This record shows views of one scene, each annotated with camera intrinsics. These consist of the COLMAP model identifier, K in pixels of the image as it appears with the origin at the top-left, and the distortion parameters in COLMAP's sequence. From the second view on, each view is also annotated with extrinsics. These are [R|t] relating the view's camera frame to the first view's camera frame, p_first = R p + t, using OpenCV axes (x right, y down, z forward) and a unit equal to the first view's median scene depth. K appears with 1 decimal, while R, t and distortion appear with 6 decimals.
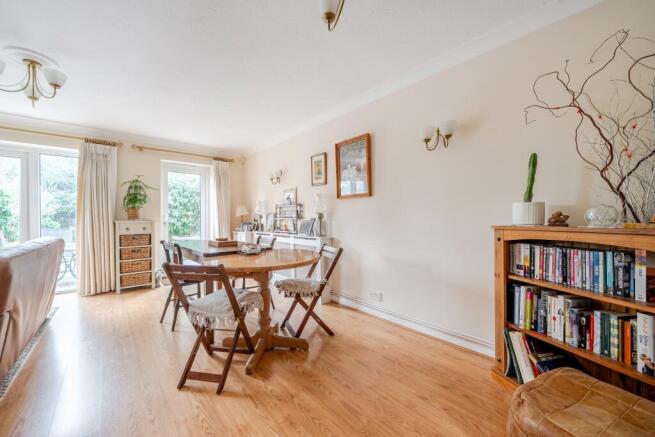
lens RADIAL K [[252.5, 0, 323.4], [0, 252.5, 218.7], [0, 0, 1]] dist [-0.000392, 0.000045]
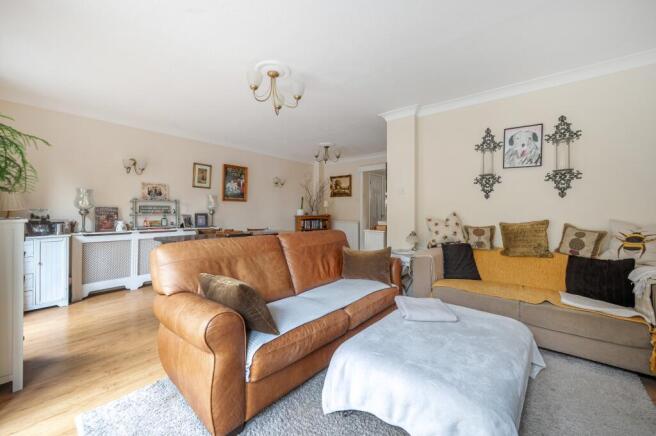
lens RADIAL K [[252.9, 0, 328.3], [0, 252.9, 214.4], [0, 0, 1]] dist [-0.000392, 0.000045]
pose [[-0.146741, 0.001376, 0.989174, -1.434737], [-0.002470, 0.999995, -0.001758, 0.007113], [-0.989172, -0.002702, -0.146737, 0.544803]]
